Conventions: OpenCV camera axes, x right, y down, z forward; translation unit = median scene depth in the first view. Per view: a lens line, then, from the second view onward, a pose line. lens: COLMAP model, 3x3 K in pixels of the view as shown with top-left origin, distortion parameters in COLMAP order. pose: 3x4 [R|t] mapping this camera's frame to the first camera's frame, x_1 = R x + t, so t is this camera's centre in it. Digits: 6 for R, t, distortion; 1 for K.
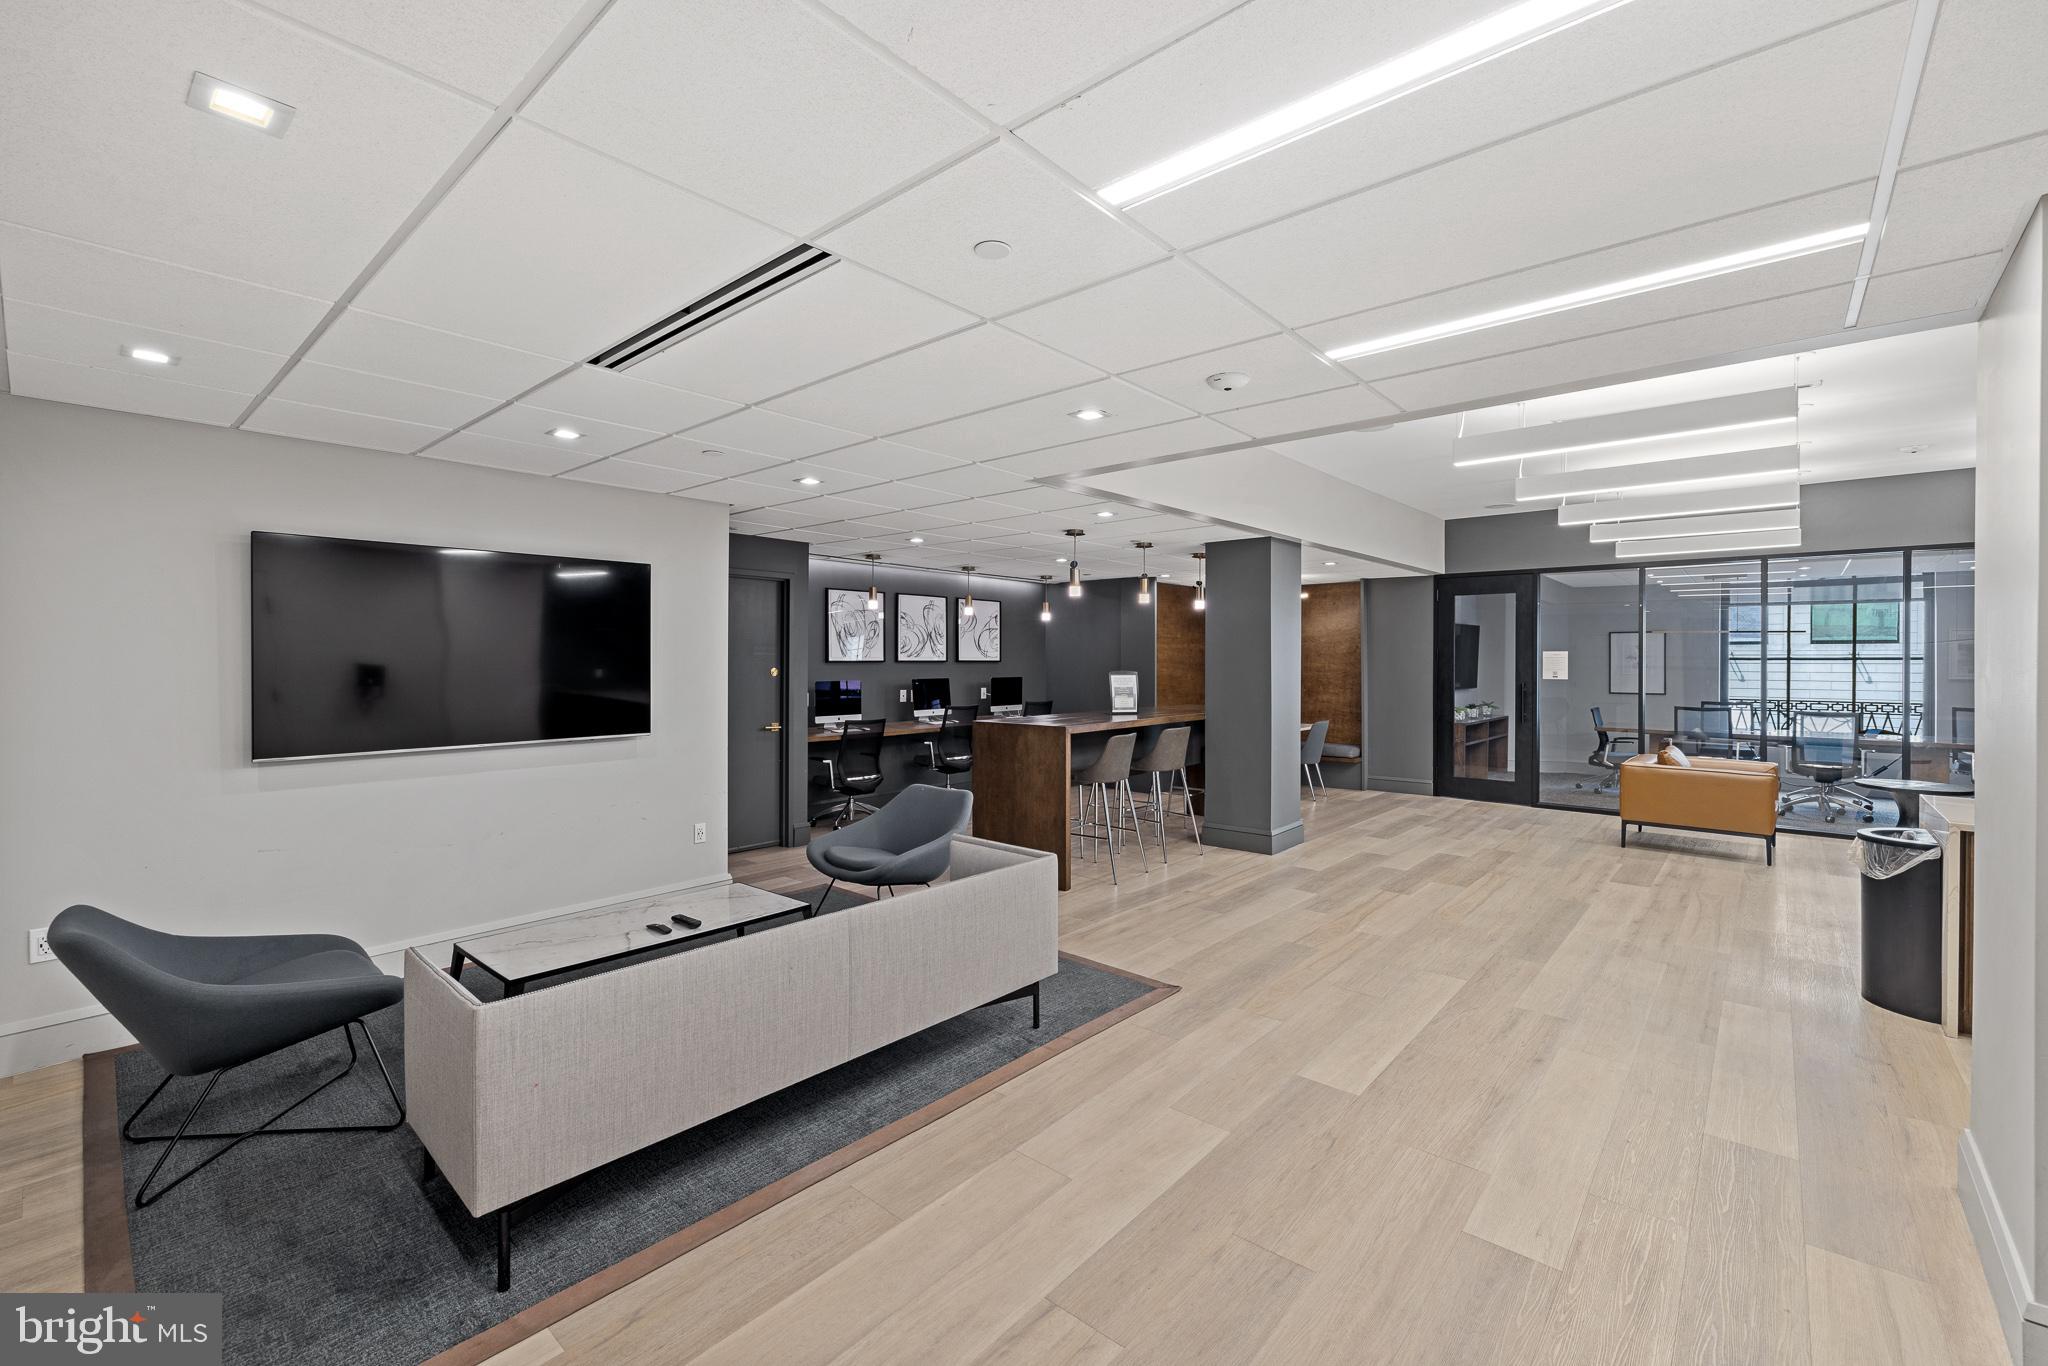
lens RADIAL K [[862.1, 0, 1016.4], [0, 862.1, 669.0], [0, 0, 1]] dist [0.004983, 0.000100]
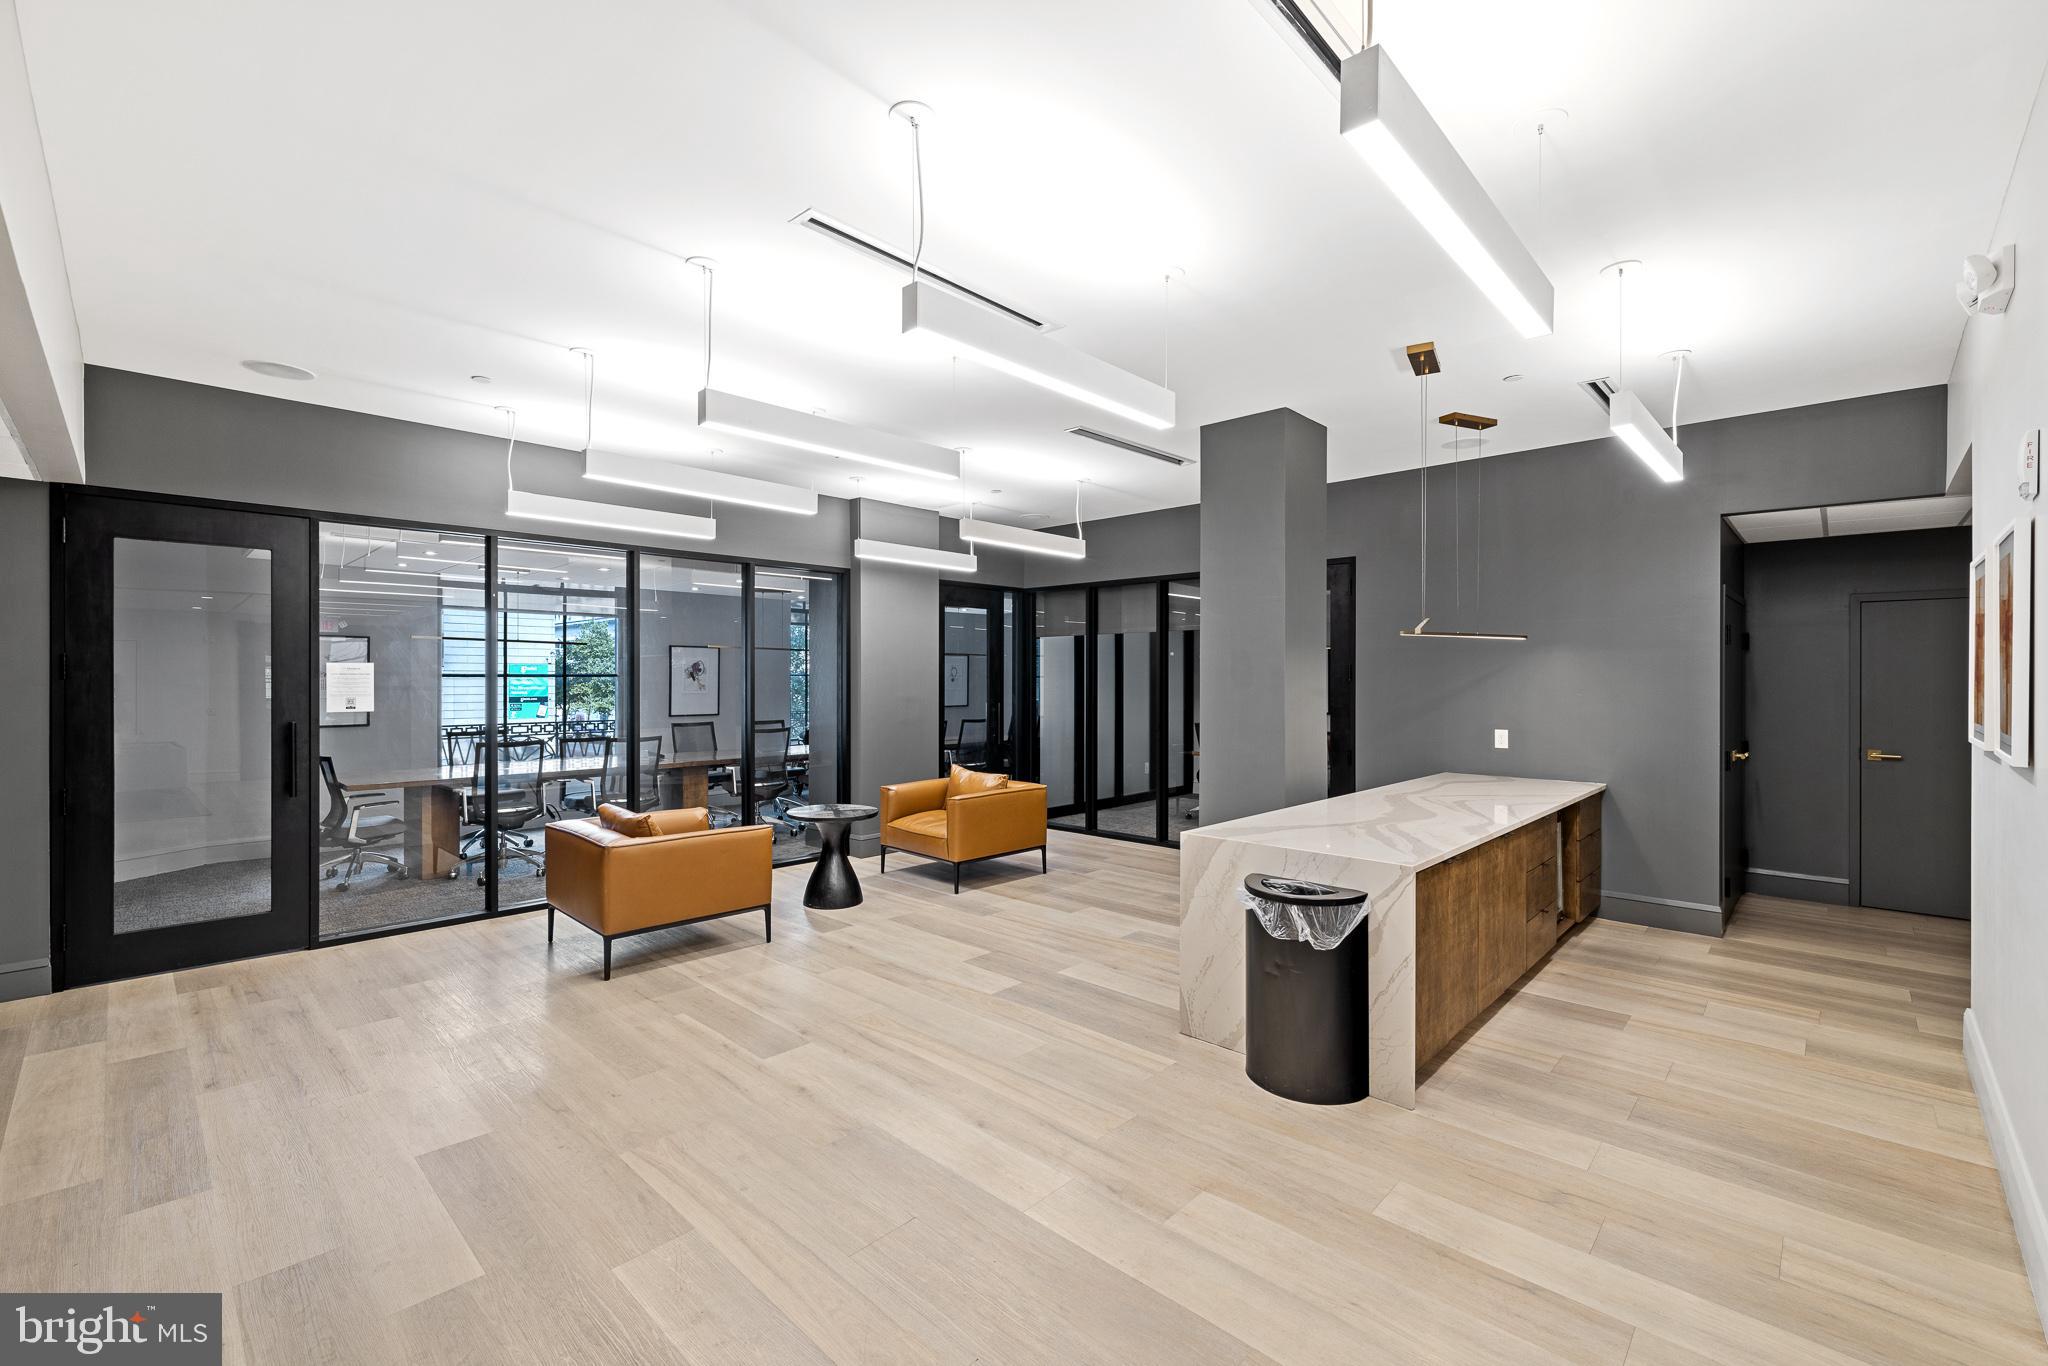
lens RADIAL K [[862.1, 0, 1011.7], [0, 862.1, 682.0], [0, 0, 1]] dist [0.004983, 0.000100]
pose [[0.046080, -0.006070, 0.998919, 0.133303], [0.009282, 0.999941, 0.005648, -0.012192], [-0.998895, 0.009012, 0.046133, 0.970996]]
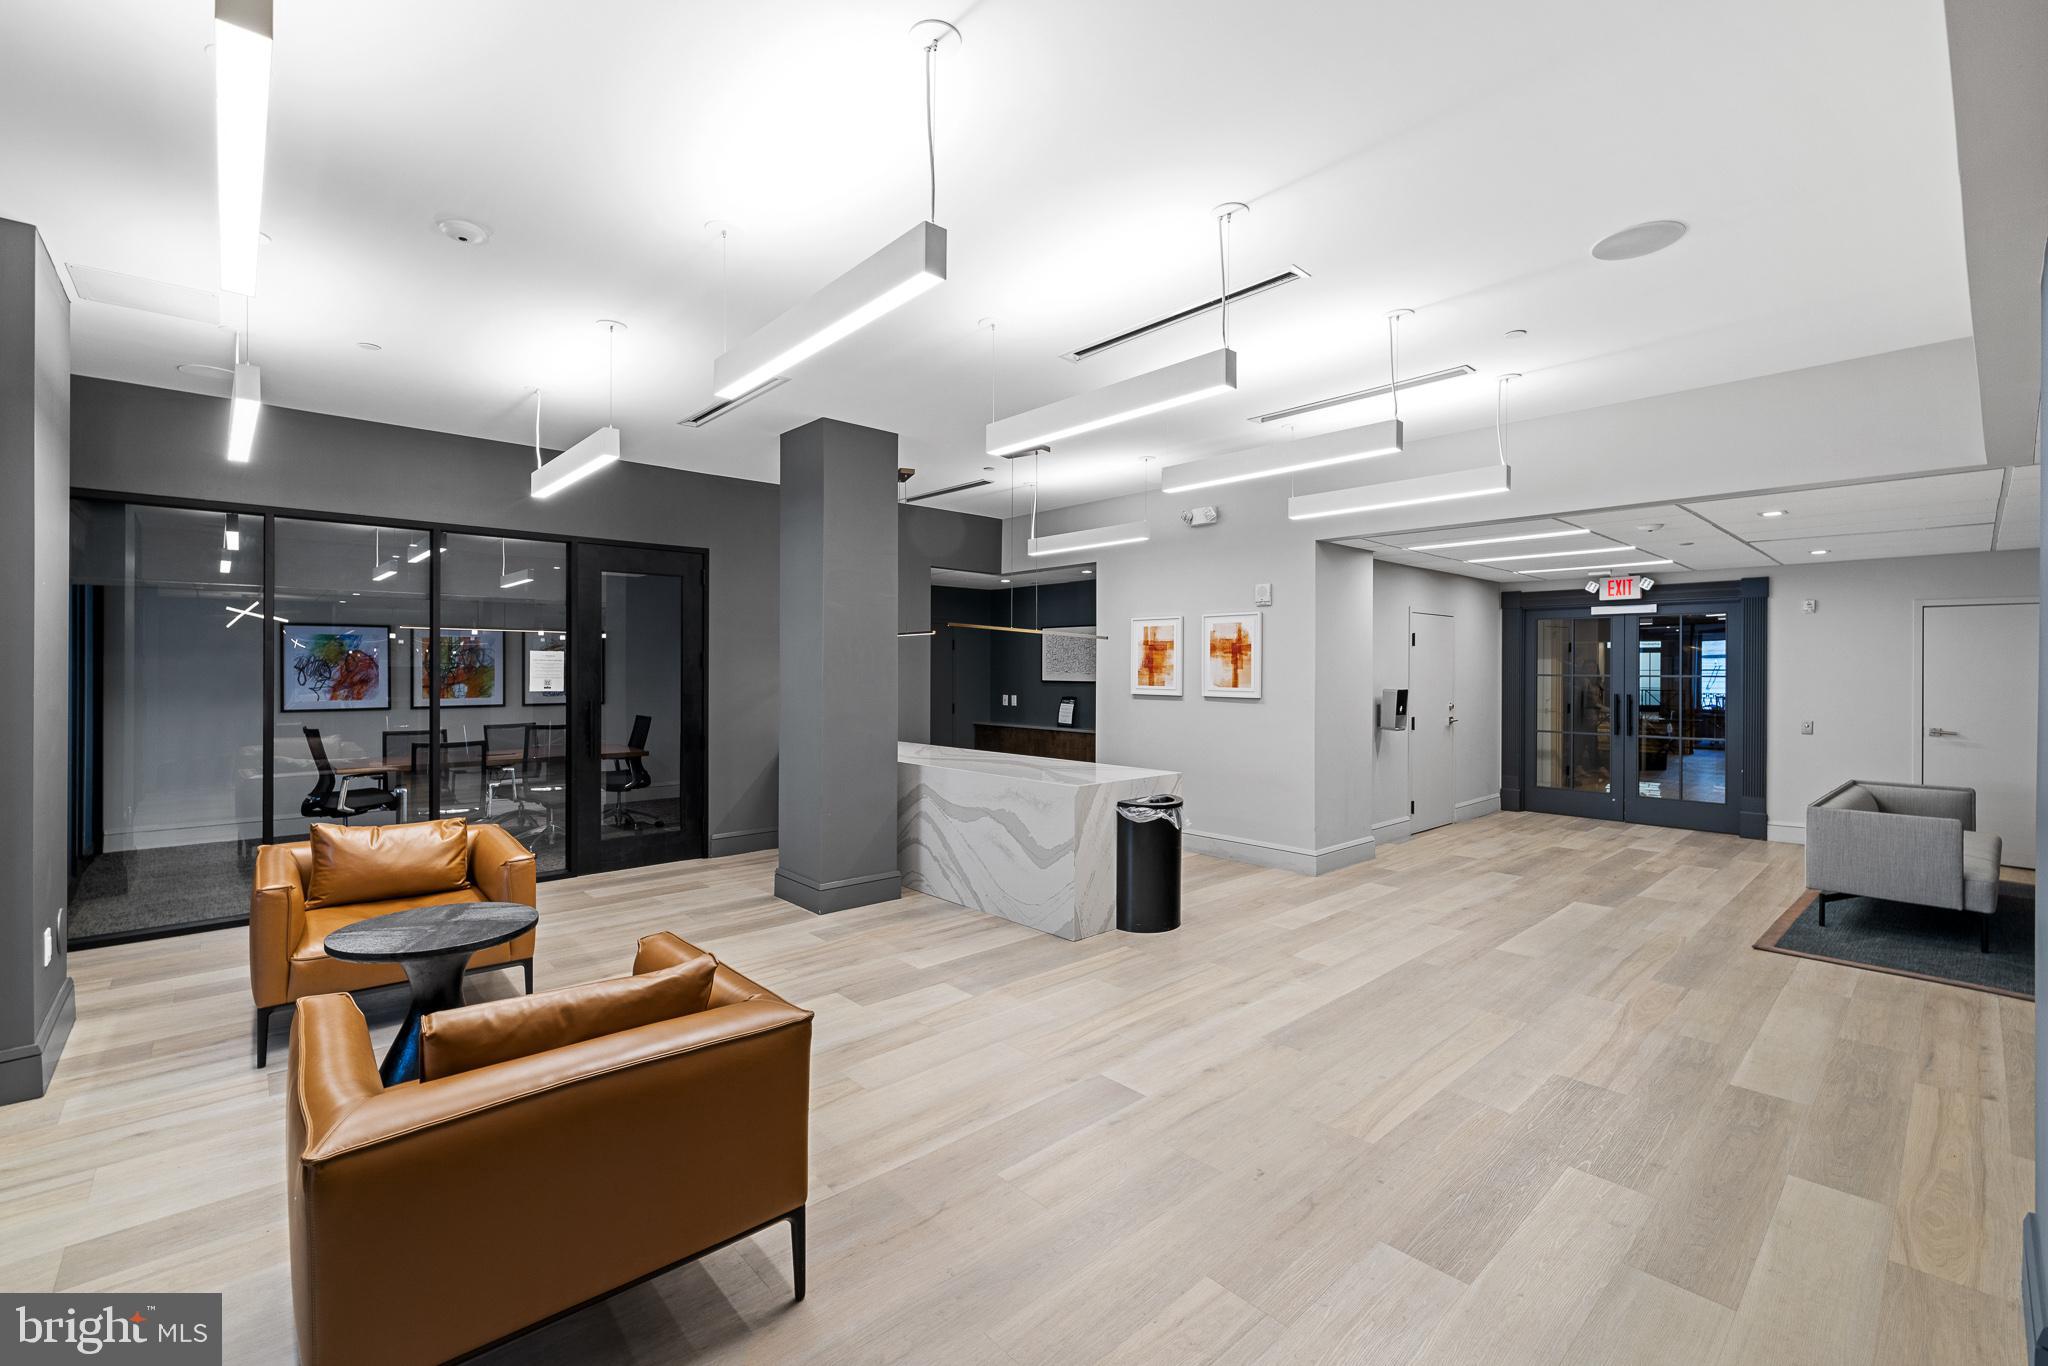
lens RADIAL K [[862.1, 0, 1019.8], [0, 862.1, 673.2], [0, 0, 1]] dist [0.004983, 0.000100]
pose [[-0.993656, -0.006898, 0.112253, 0.852510], [-0.005472, 0.999900, 0.013011, -0.014400], [-0.112331, 0.012314, -0.993595, 1.838014]]
